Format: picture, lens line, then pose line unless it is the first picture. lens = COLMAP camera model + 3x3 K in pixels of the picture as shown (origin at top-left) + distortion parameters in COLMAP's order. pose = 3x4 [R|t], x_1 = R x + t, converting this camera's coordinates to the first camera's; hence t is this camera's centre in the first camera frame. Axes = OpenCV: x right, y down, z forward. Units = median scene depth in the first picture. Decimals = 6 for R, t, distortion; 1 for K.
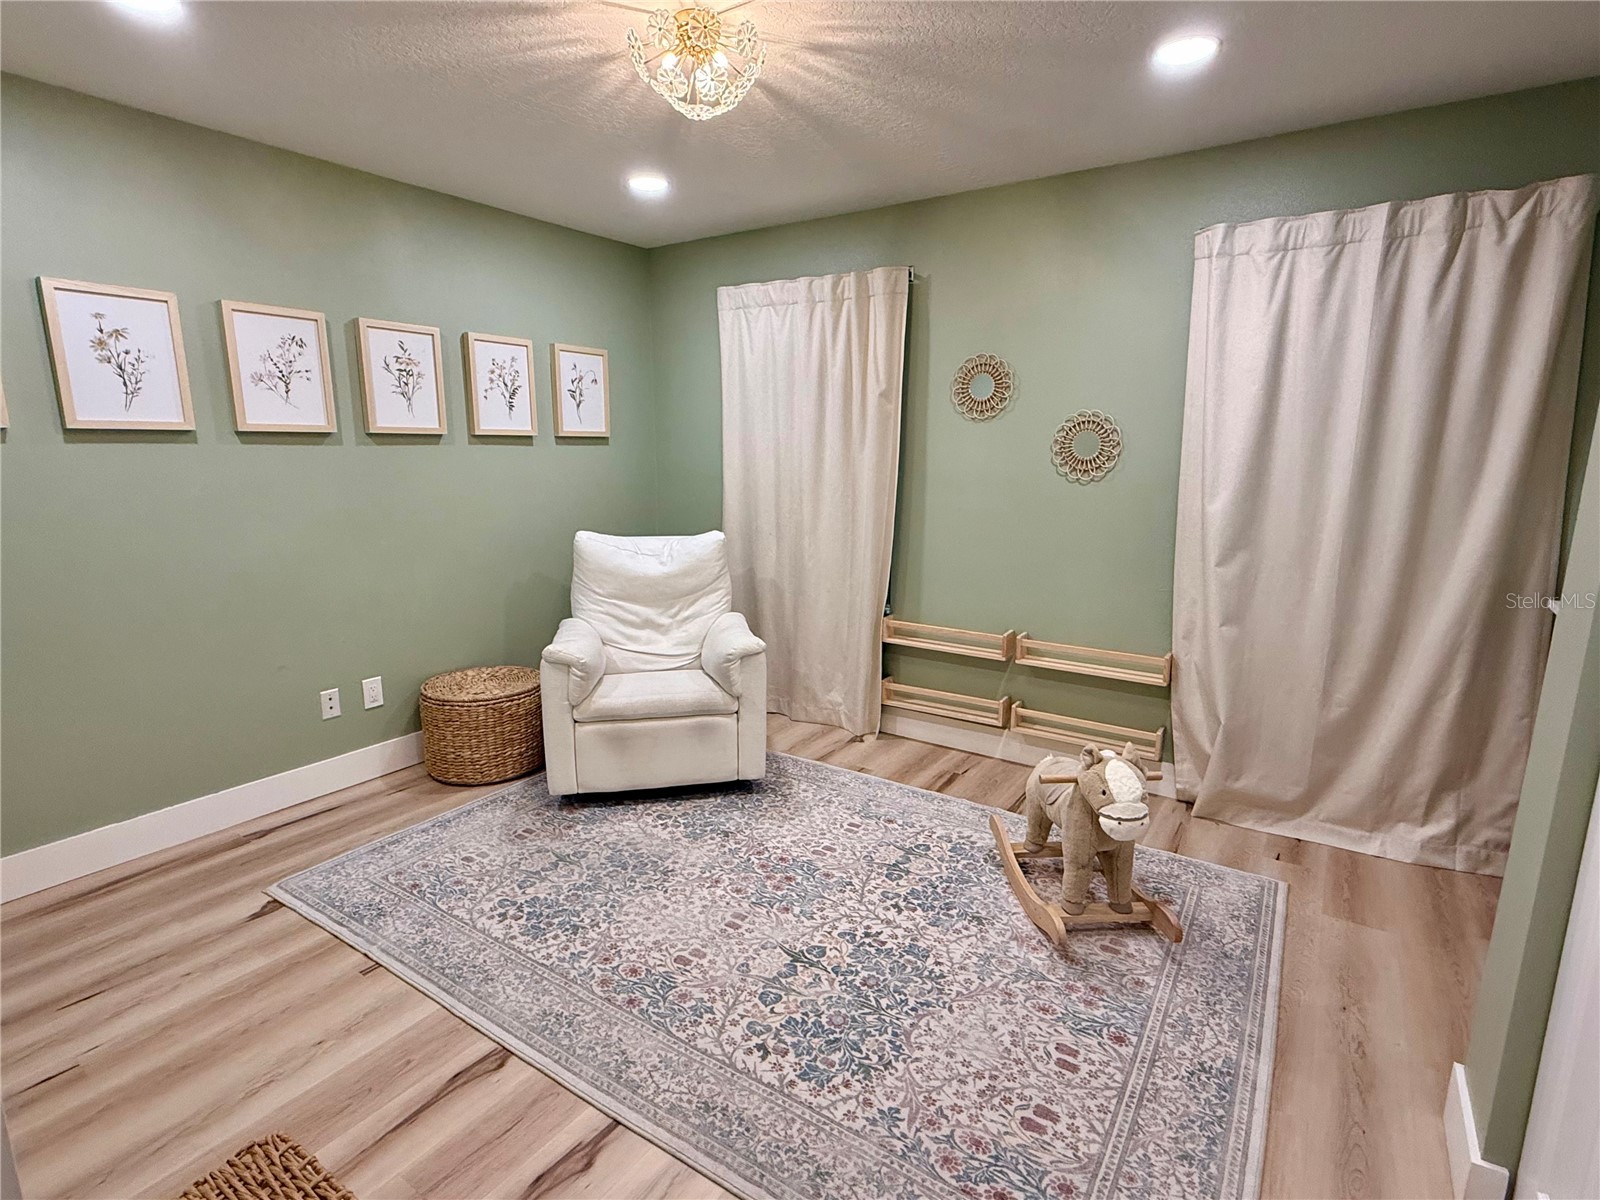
lens RADIAL K [[801.6, 0, 793.4], [0, 801.6, 604.7], [0, 0, 1]] dist [-0.001412, 0.000645]
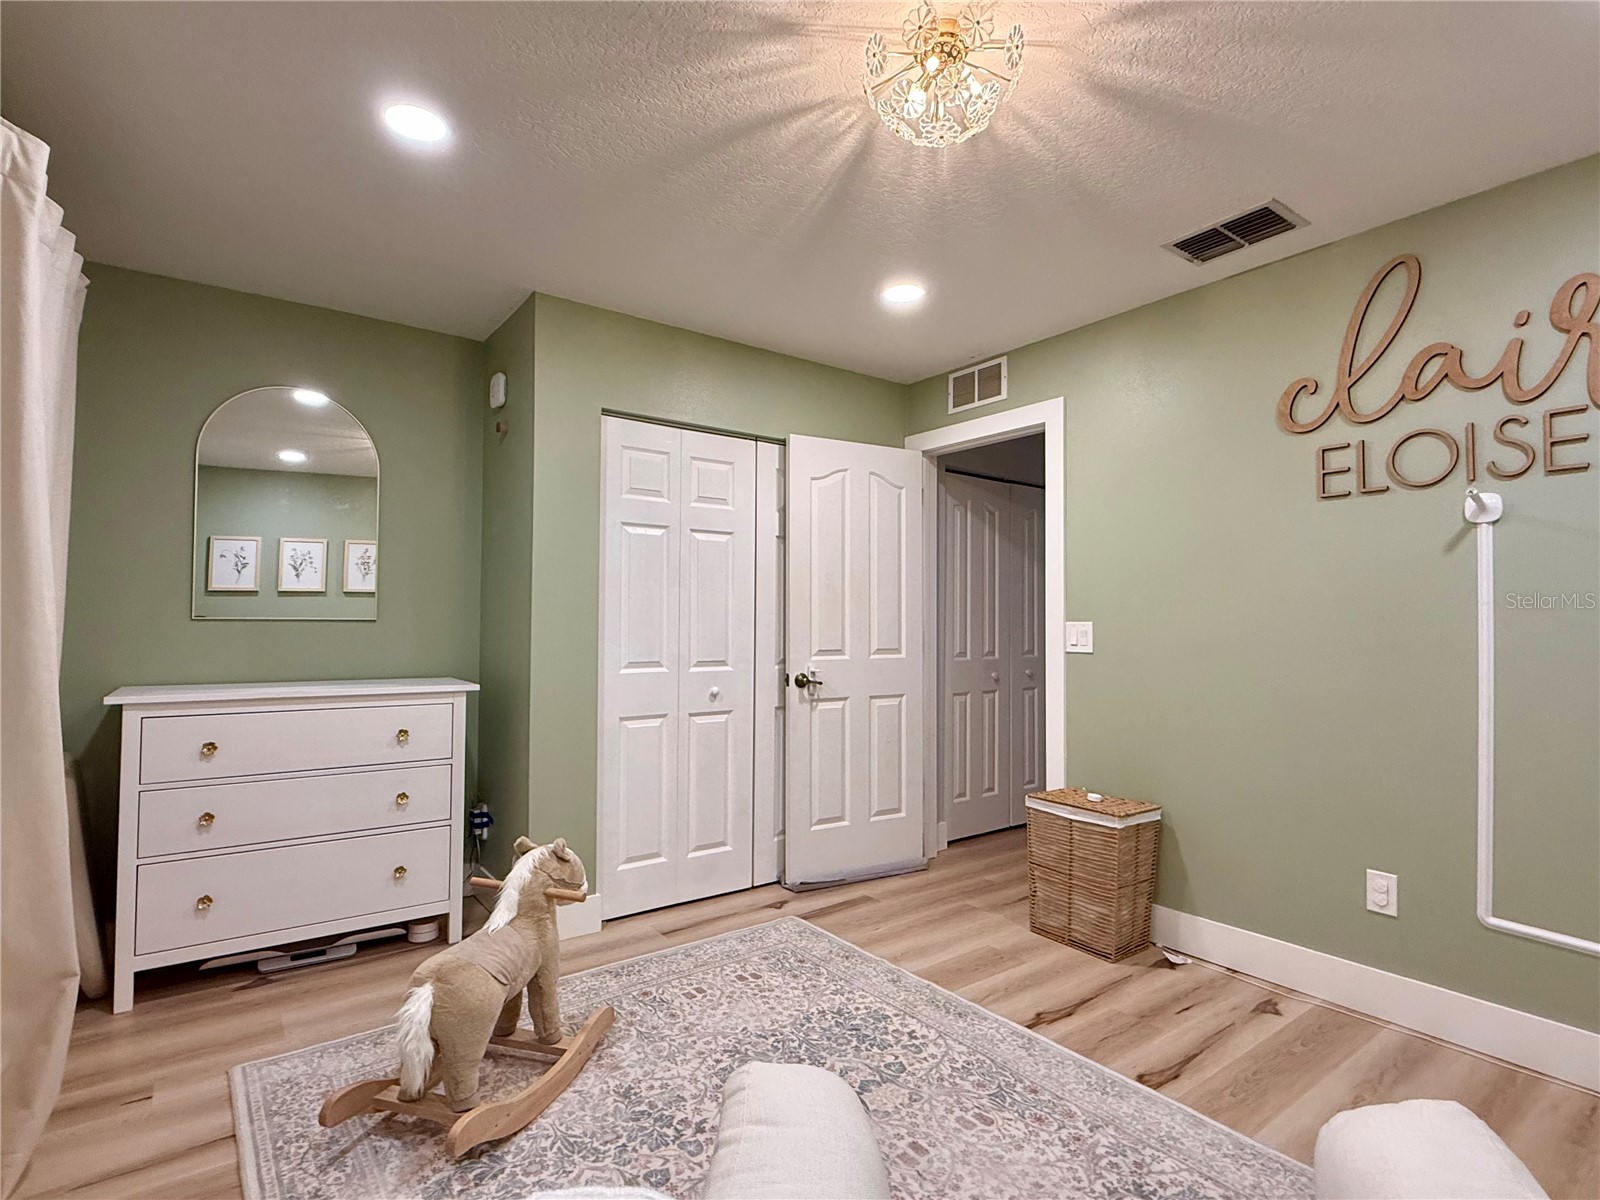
lens RADIAL K [[801.6, 0, 796.1], [0, 801.6, 594.9], [0, 0, 1]] dist [-0.001412, 0.000645]
pose [[-0.946087, 0.004286, 0.323886, -0.225312], [0.055721, 0.987160, 0.149700, -0.253945], [-0.319085, 0.159677, -0.934178, 1.750261]]
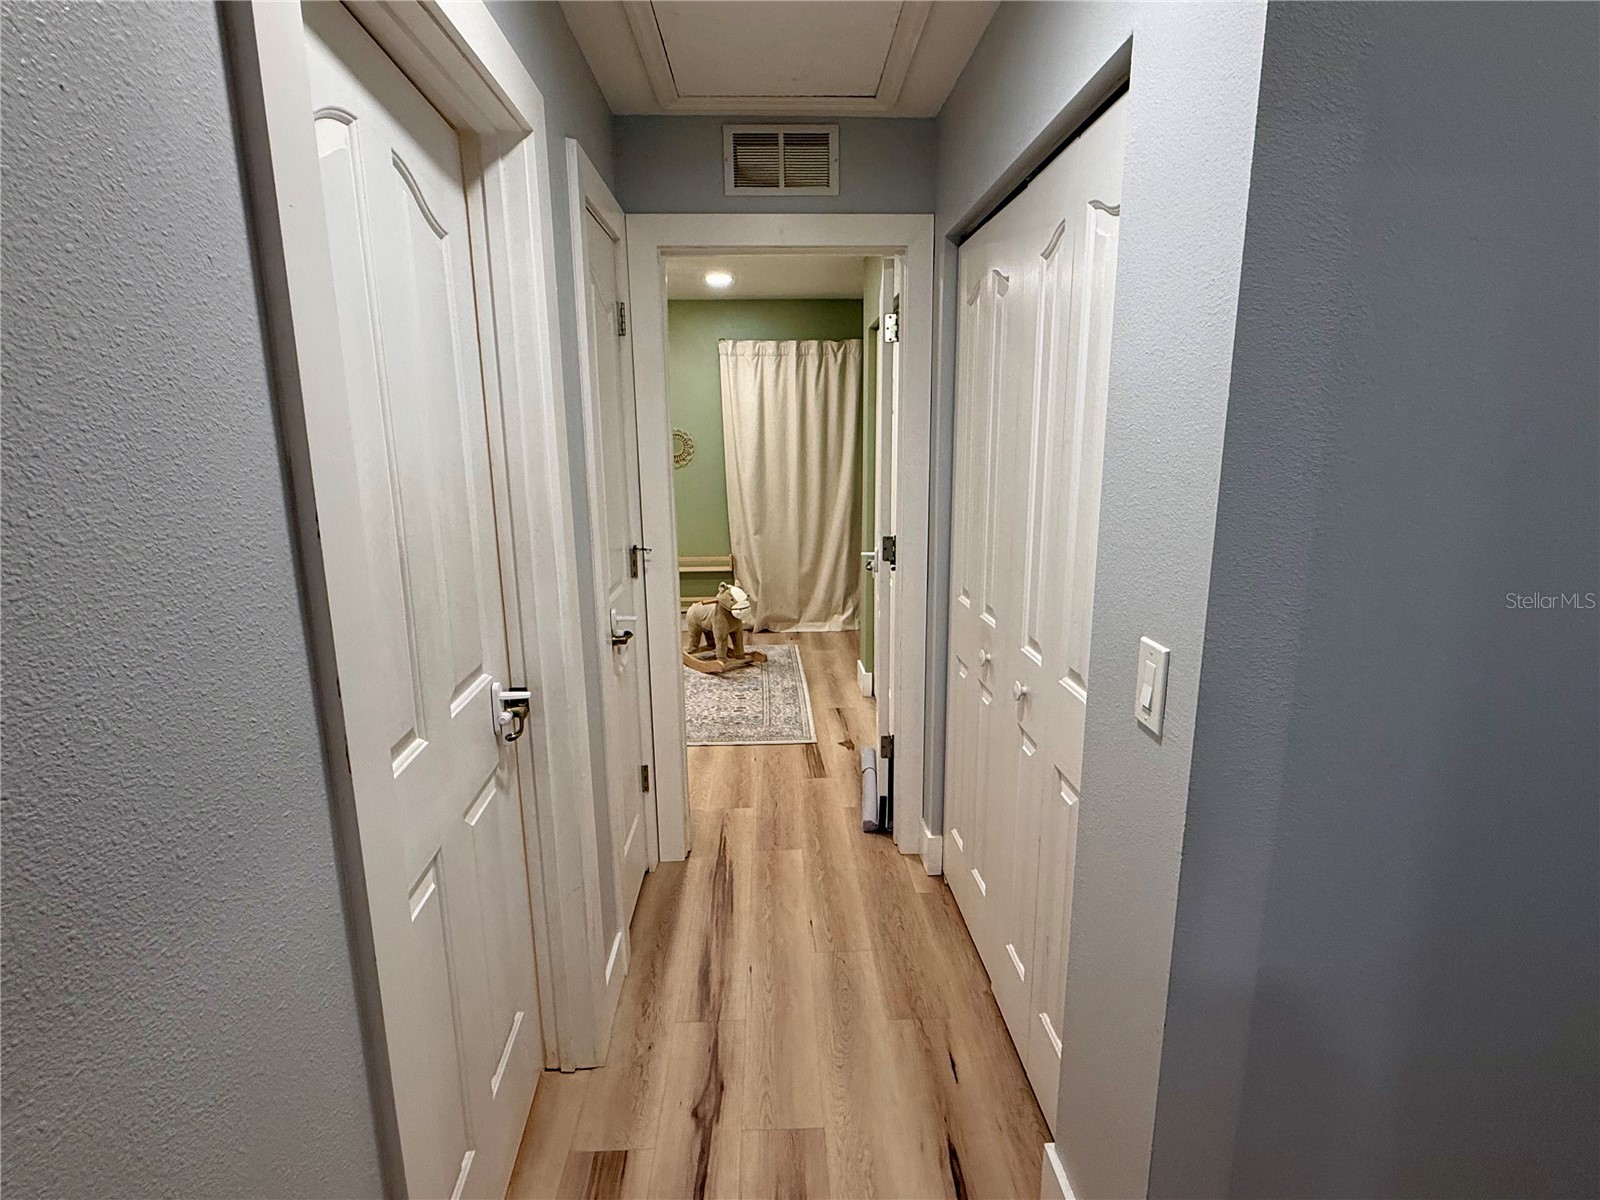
lens RADIAL K [[801.6, 0, 801.1], [0, 801.6, 605.8], [0, 0, 1]] dist [-0.001412, 0.000645]
pose [[0.802459, -0.134834, 0.581275, -0.755115], [0.128805, 0.990311, 0.051899, 0.148829], [-0.582640, 0.033224, 0.812051, -0.938642]]
